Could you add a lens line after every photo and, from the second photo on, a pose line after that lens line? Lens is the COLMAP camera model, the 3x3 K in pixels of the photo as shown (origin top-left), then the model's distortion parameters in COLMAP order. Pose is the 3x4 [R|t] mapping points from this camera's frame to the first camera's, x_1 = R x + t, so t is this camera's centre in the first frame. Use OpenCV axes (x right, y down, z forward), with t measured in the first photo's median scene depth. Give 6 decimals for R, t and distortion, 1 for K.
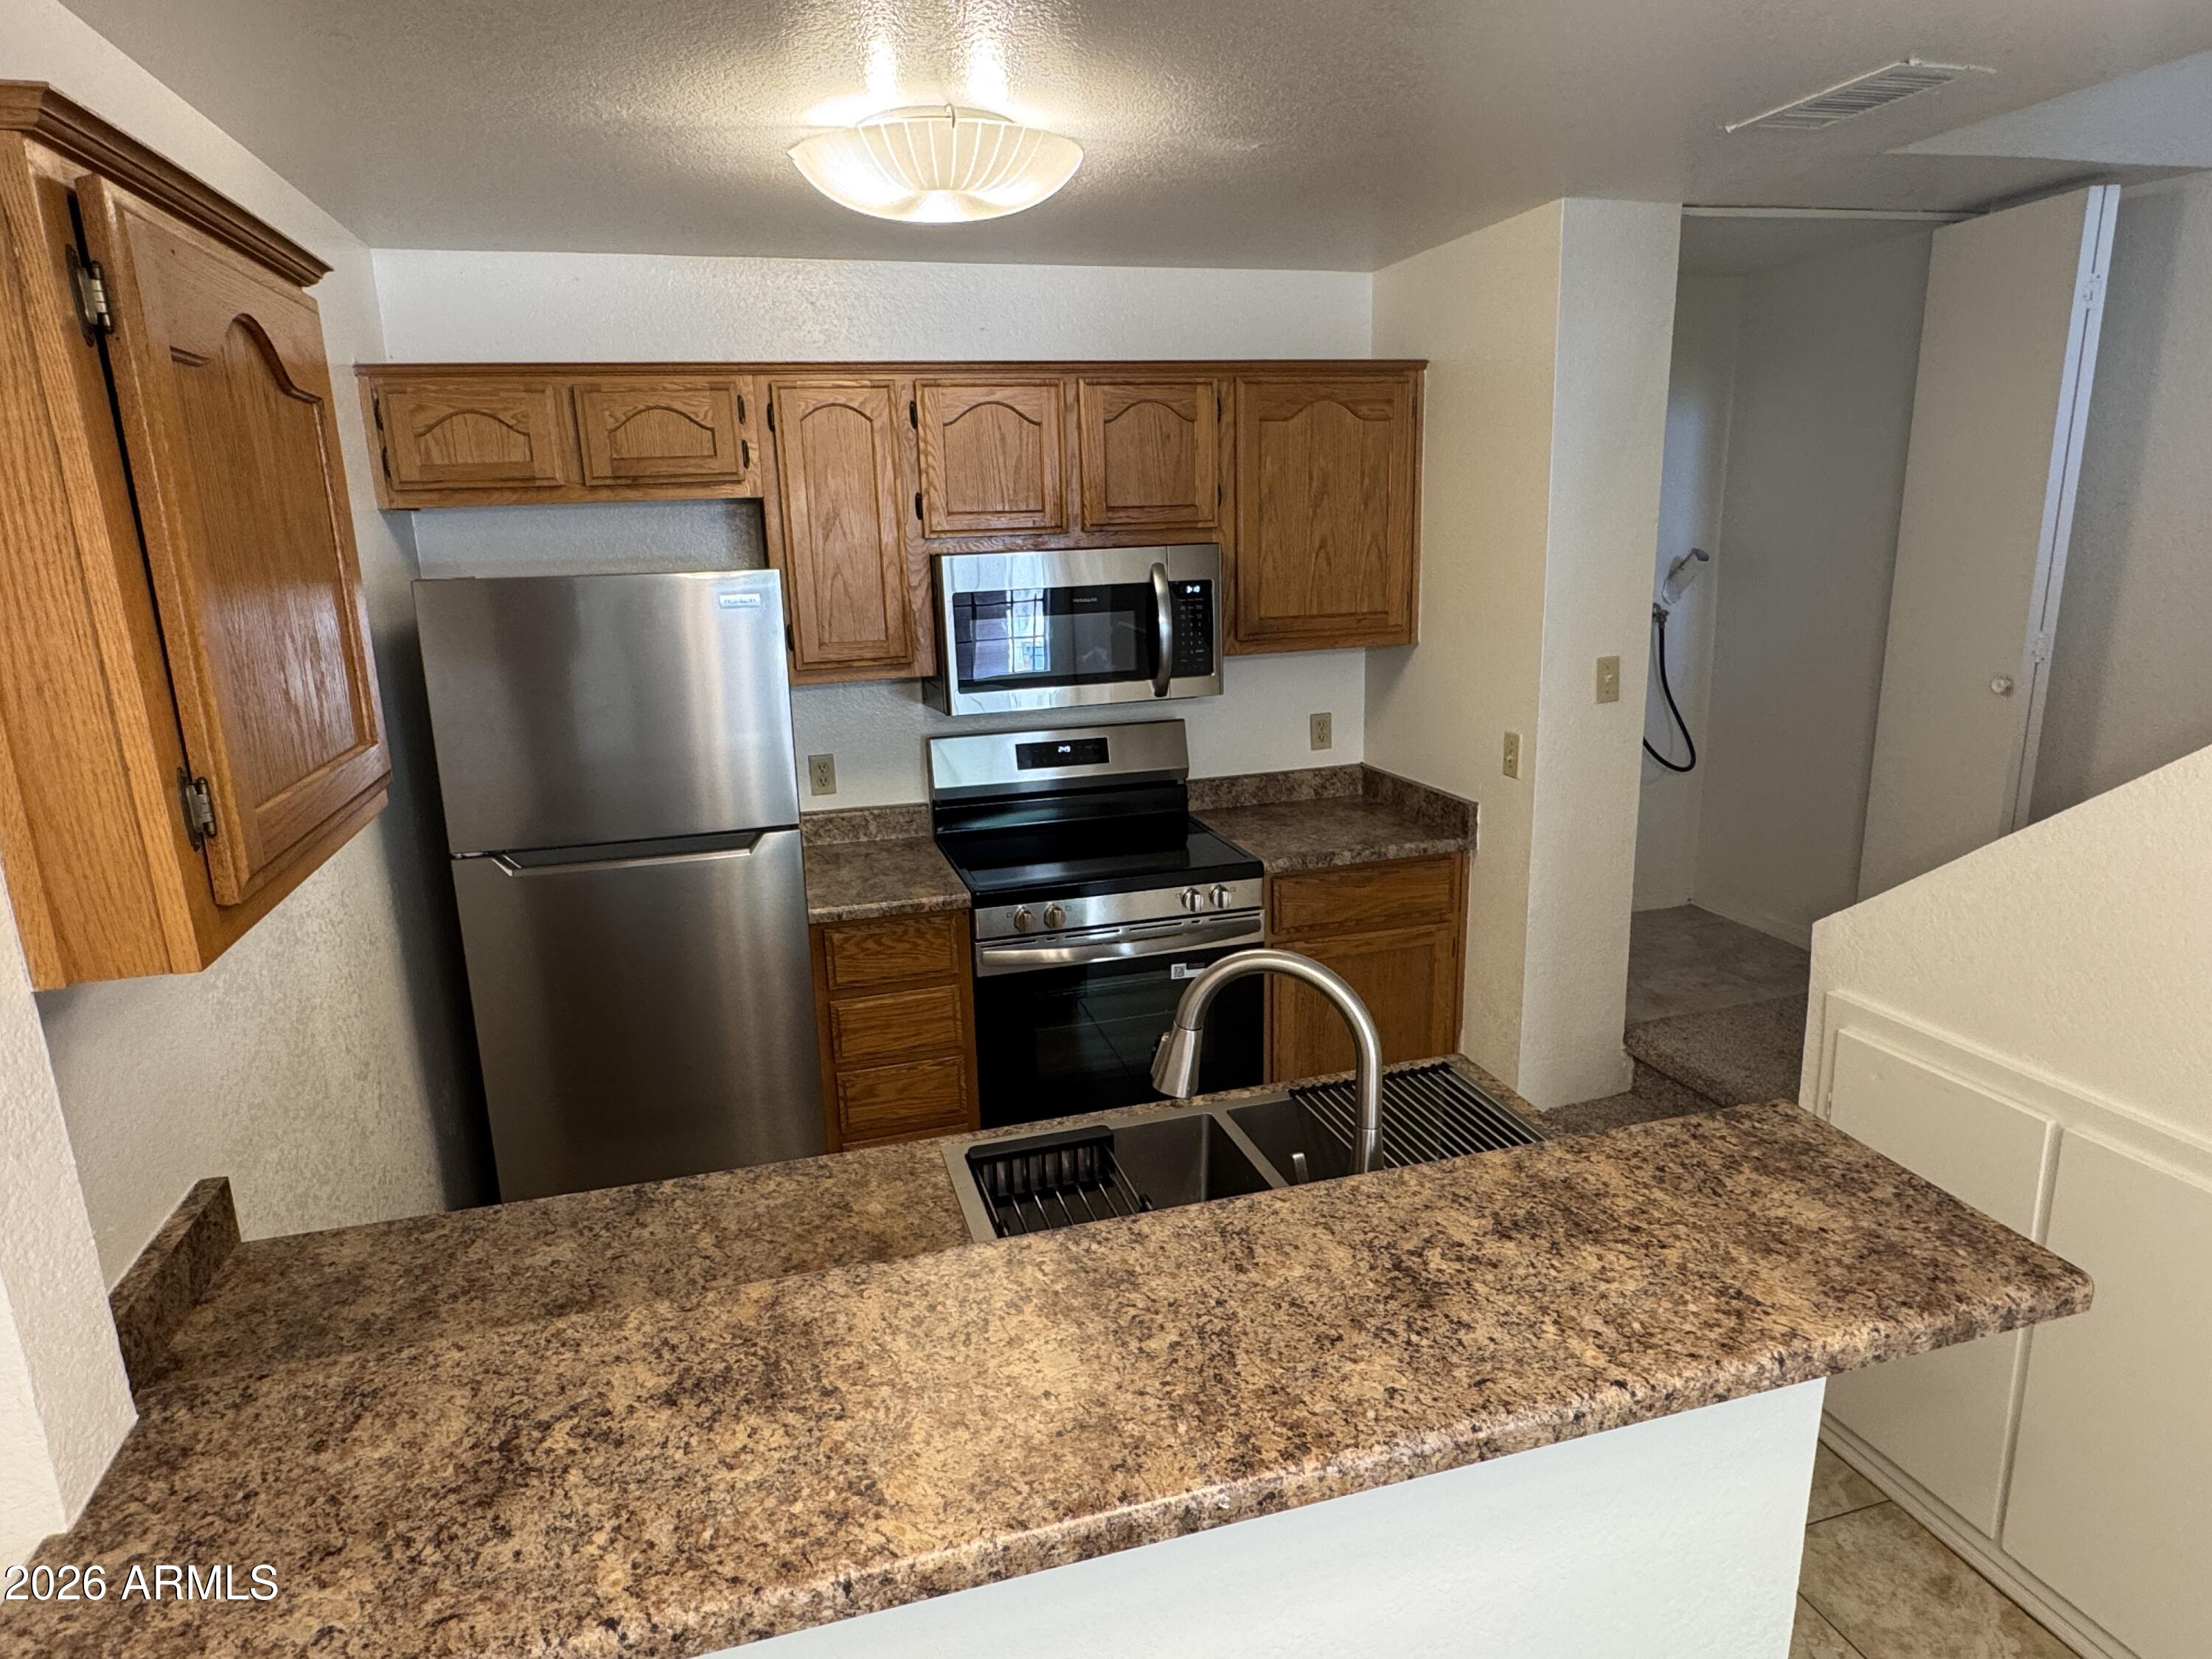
lens RADIAL K [[1272.8, 0, 1094.8], [0, 1272.8, 831.3], [0, 0, 1]] dist [0.000125, 0.000268]
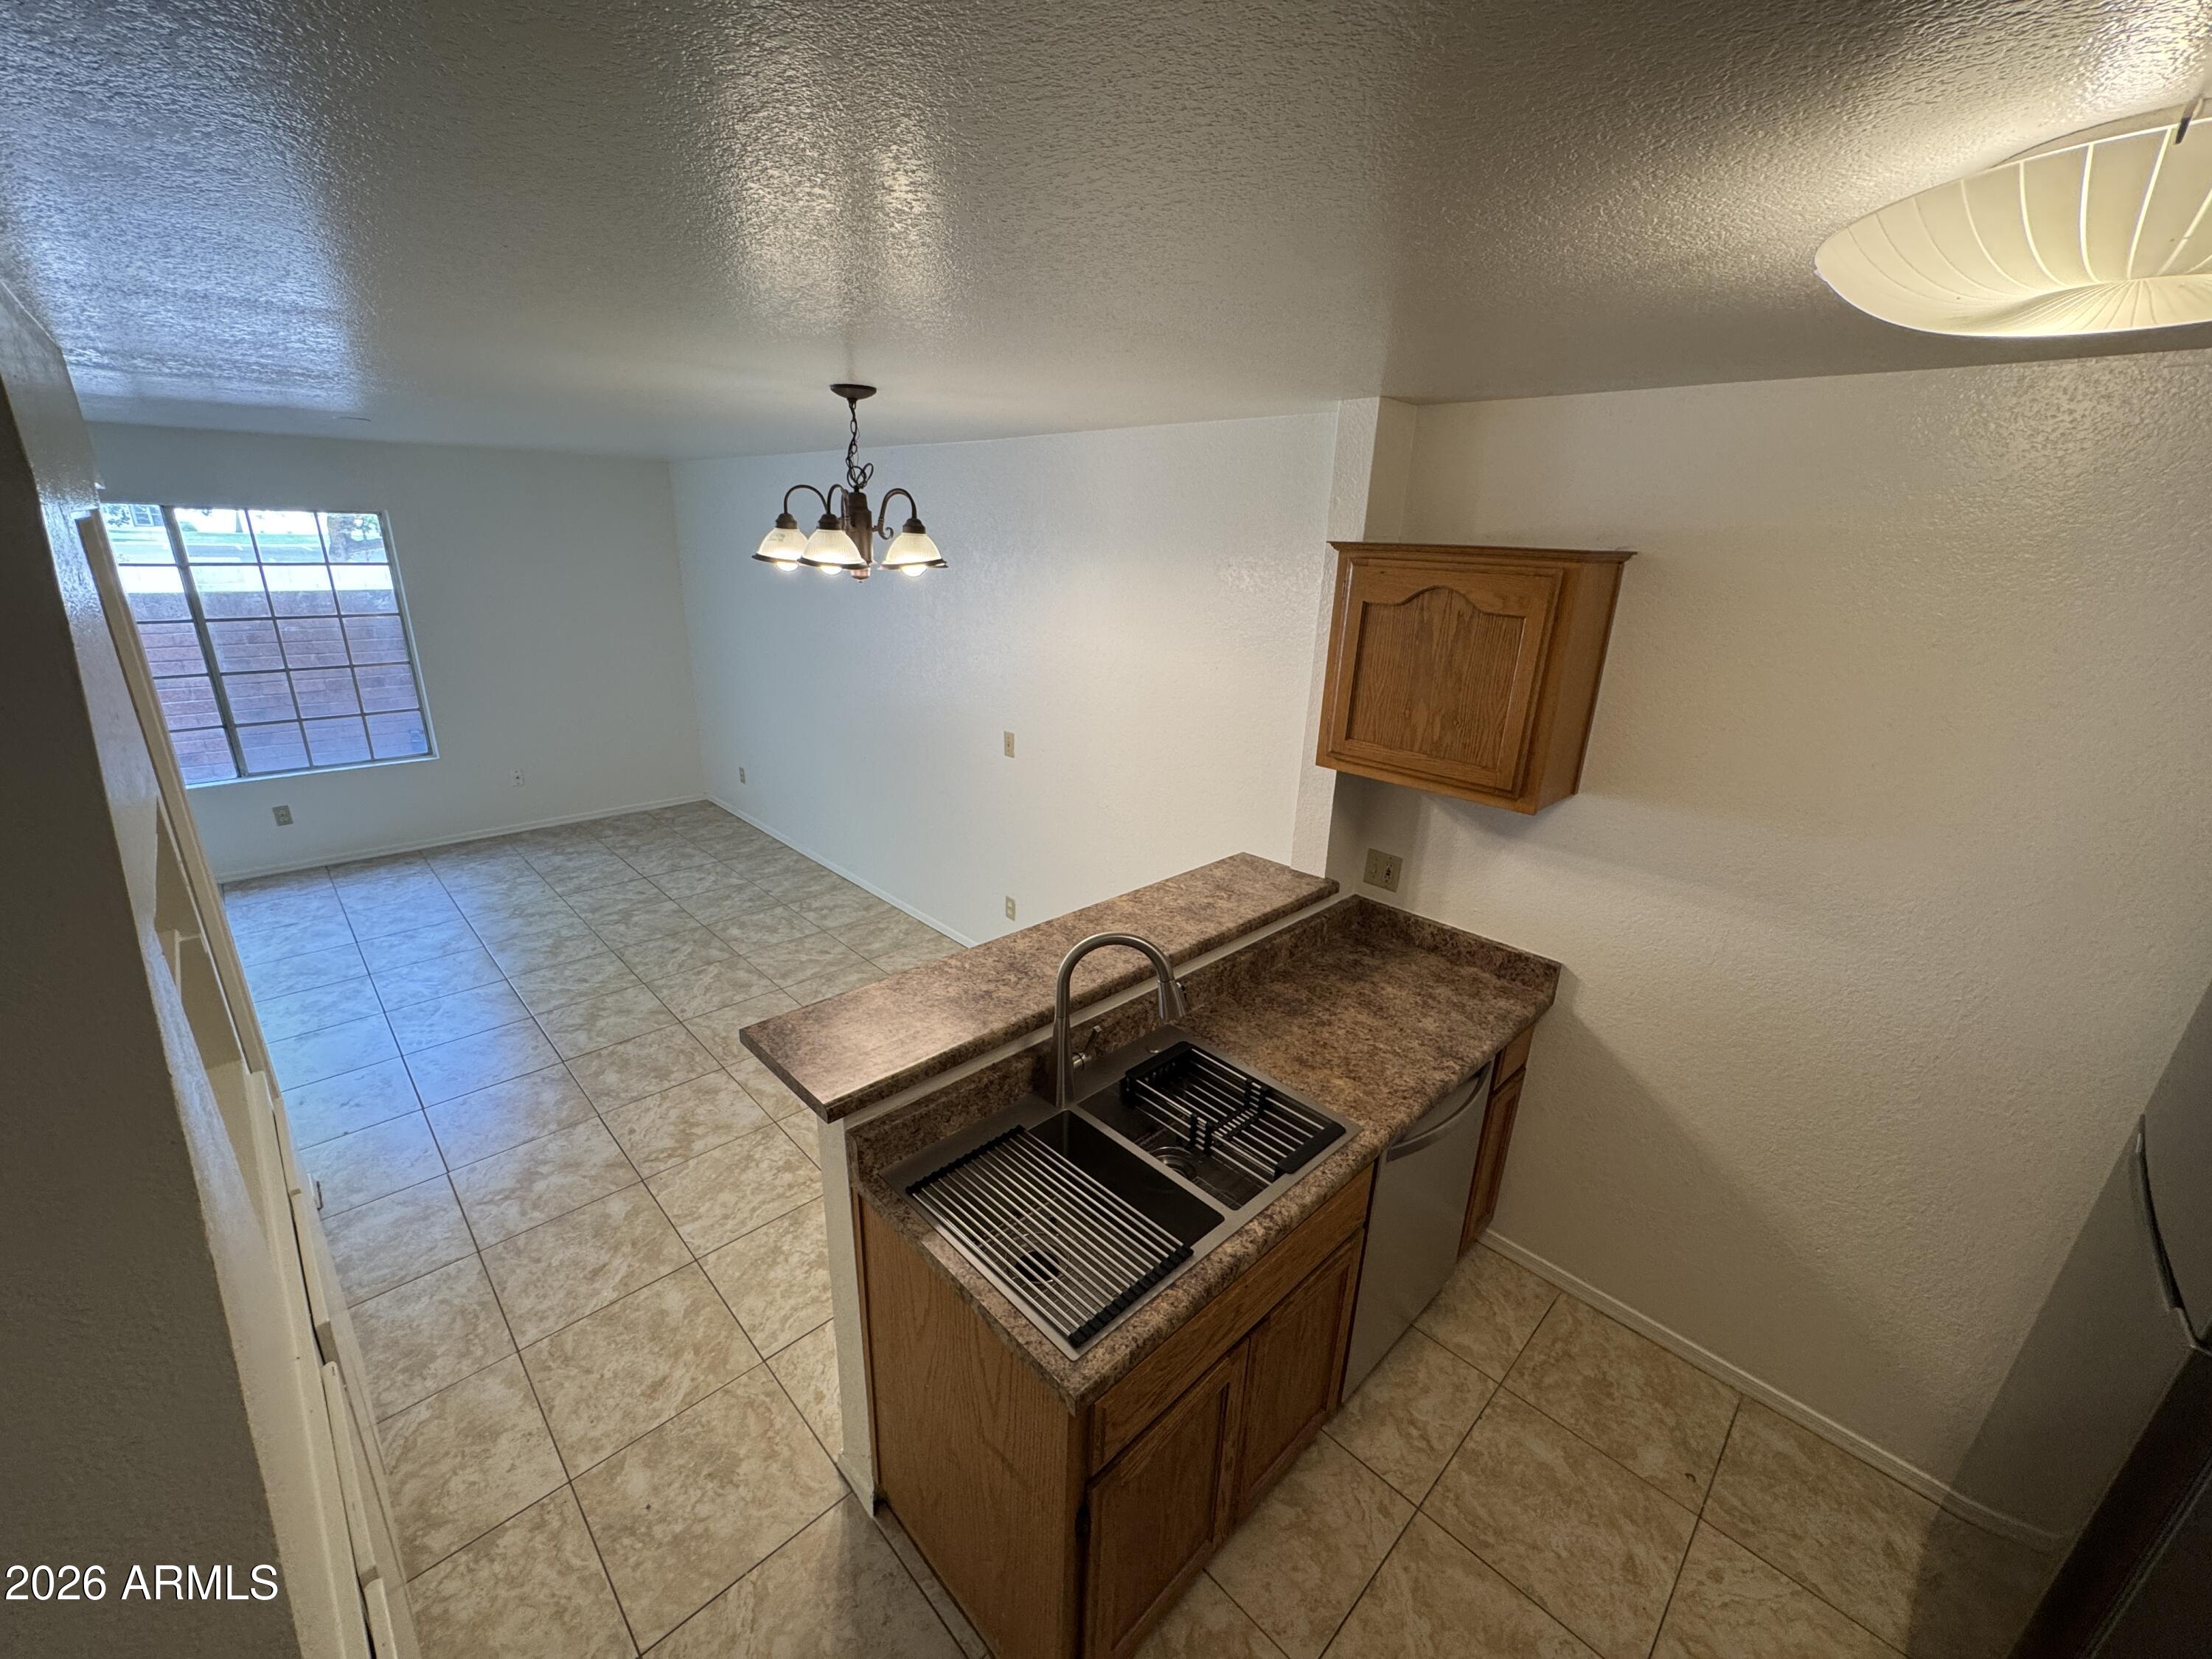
lens RADIAL K [[884.5, 0, 1102.2], [0, 884.5, 829.3], [0, 0, 1]] dist [-0.001463, -0.000446]
pose [[-0.881467, 0.151001, -0.447453, 0.313208], [-0.123048, 0.841334, 0.526323, -0.307996], [0.455933, 0.518994, -0.723028, 0.812441]]
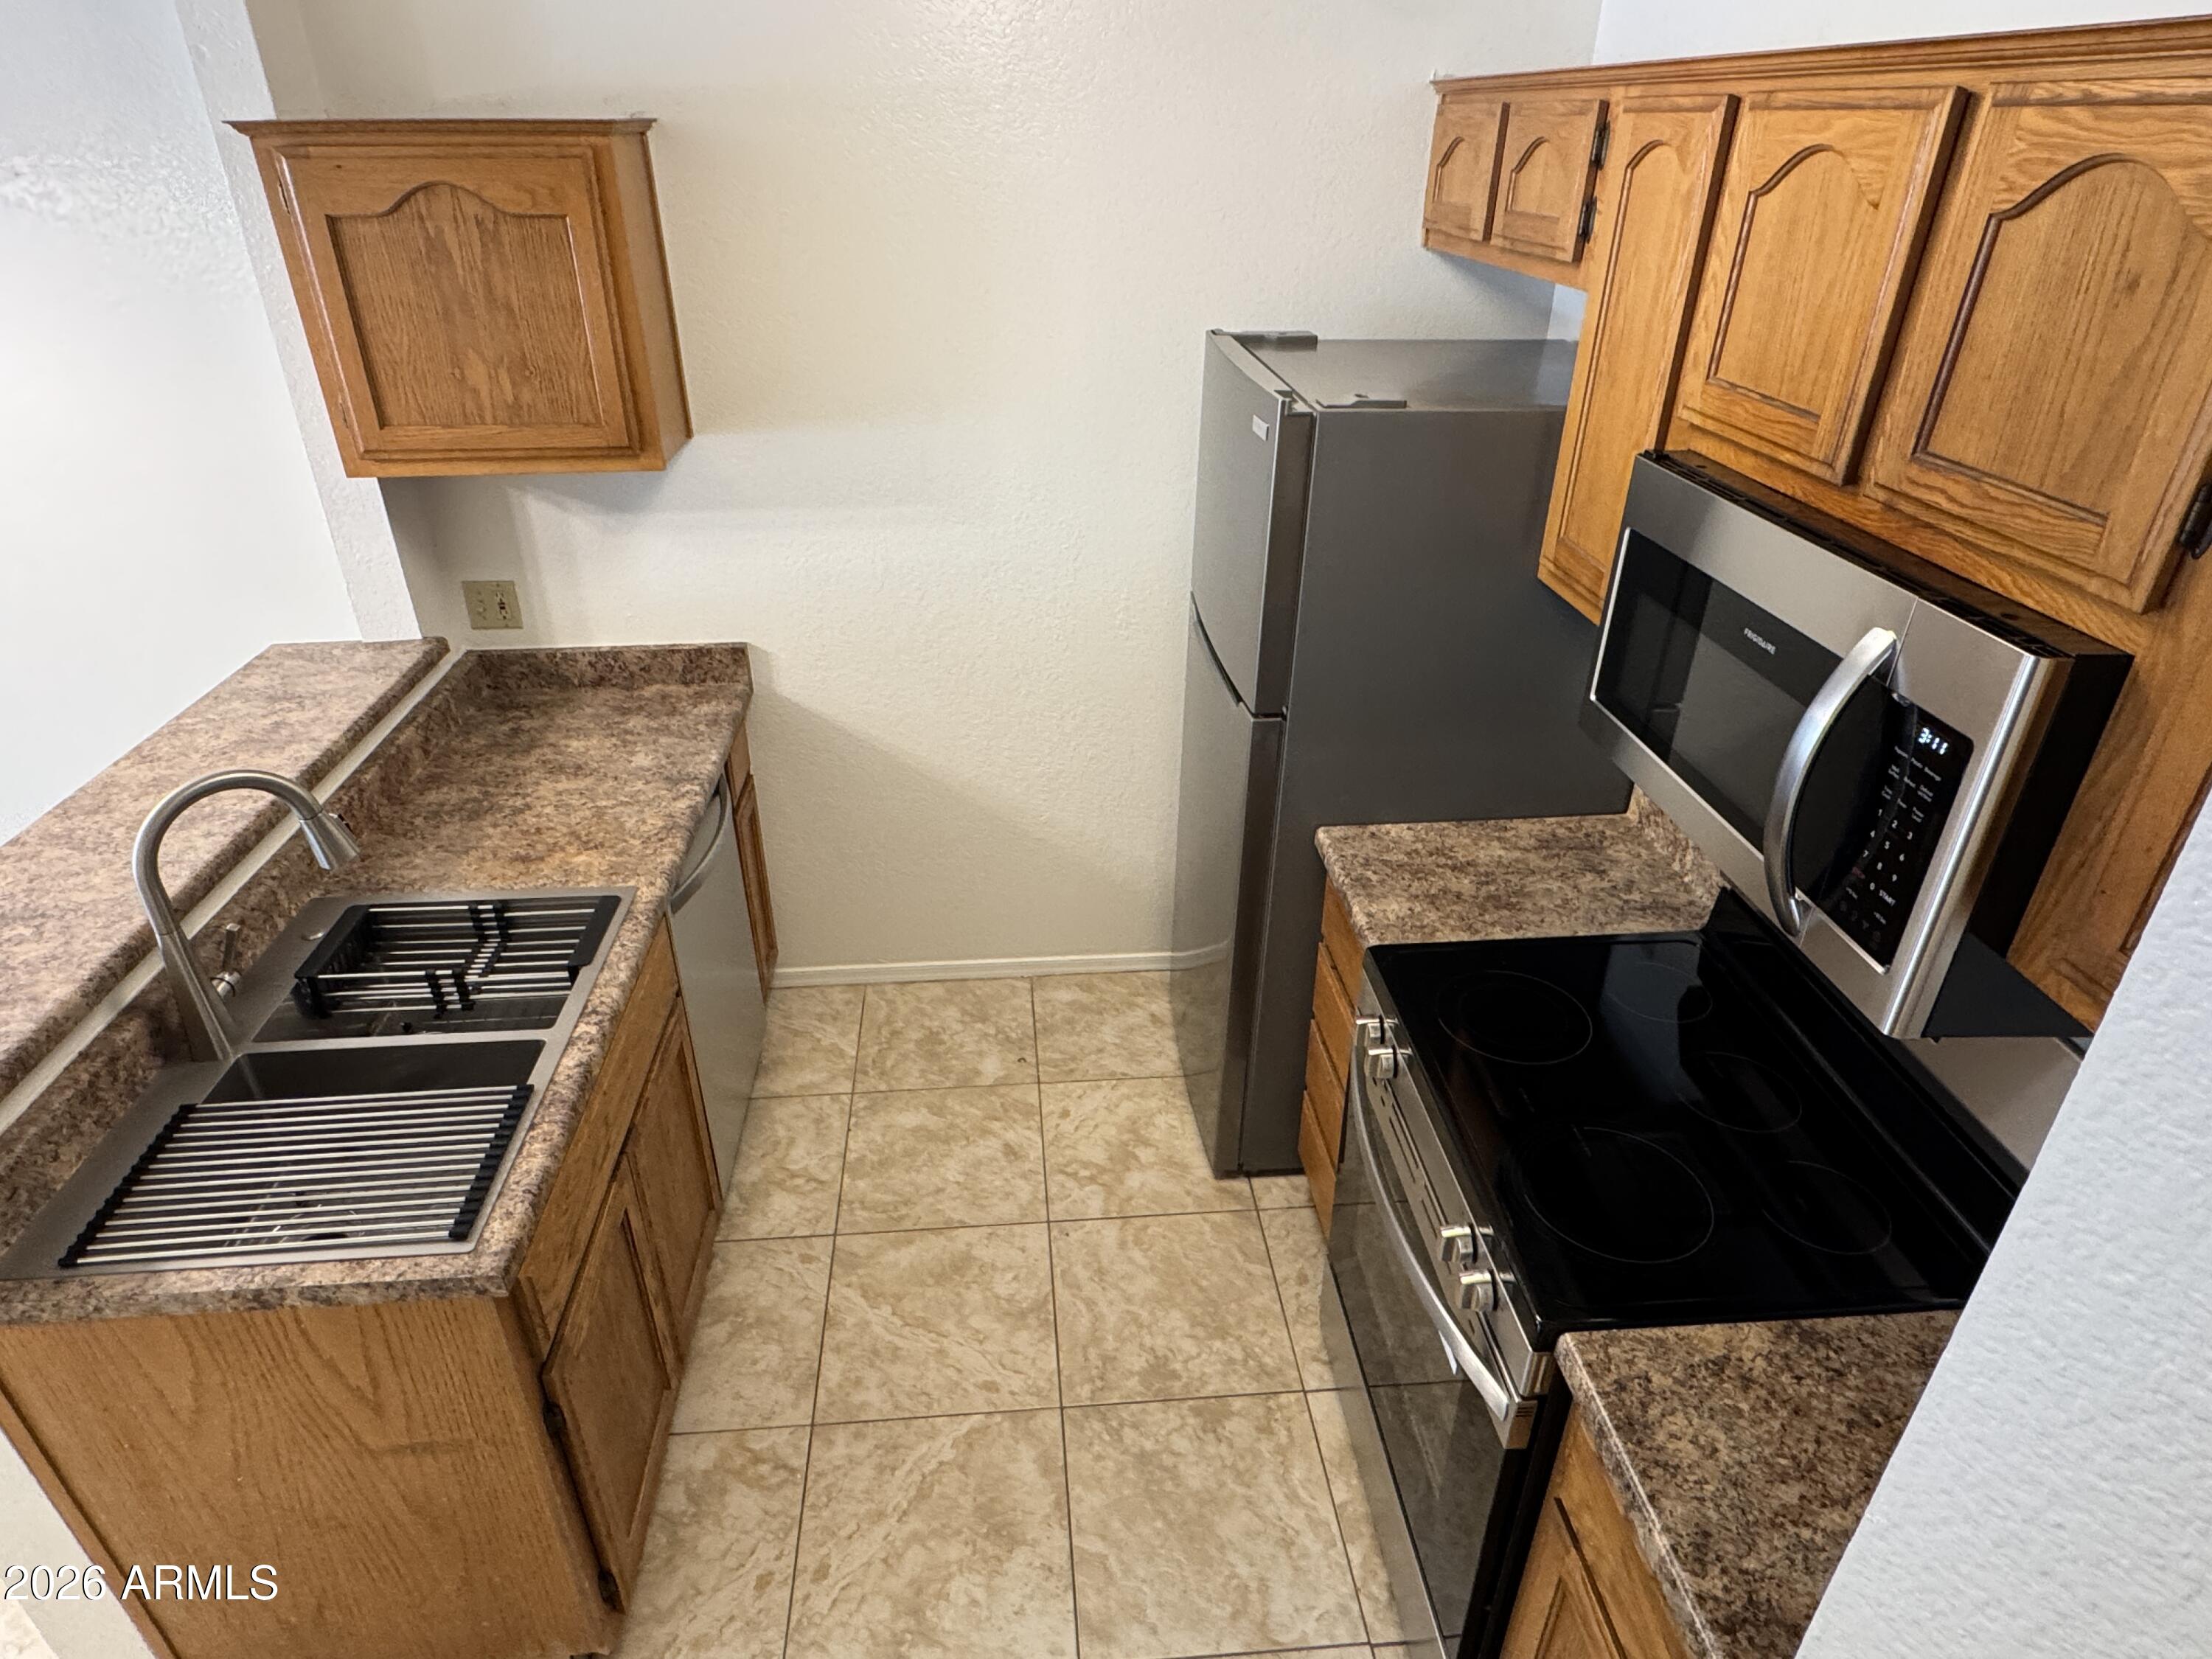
lens RADIAL K [[1281.5, 0, 1091.1], [0, 1281.5, 828.7], [0, 0, 1]] dist [-0.004202, 0.001728]
pose [[-0.203092, 0.504240, -0.839342, 0.450620], [-0.234351, 0.807261, 0.541672, -0.318906], [0.950701, 0.306710, -0.045779, 0.829563]]
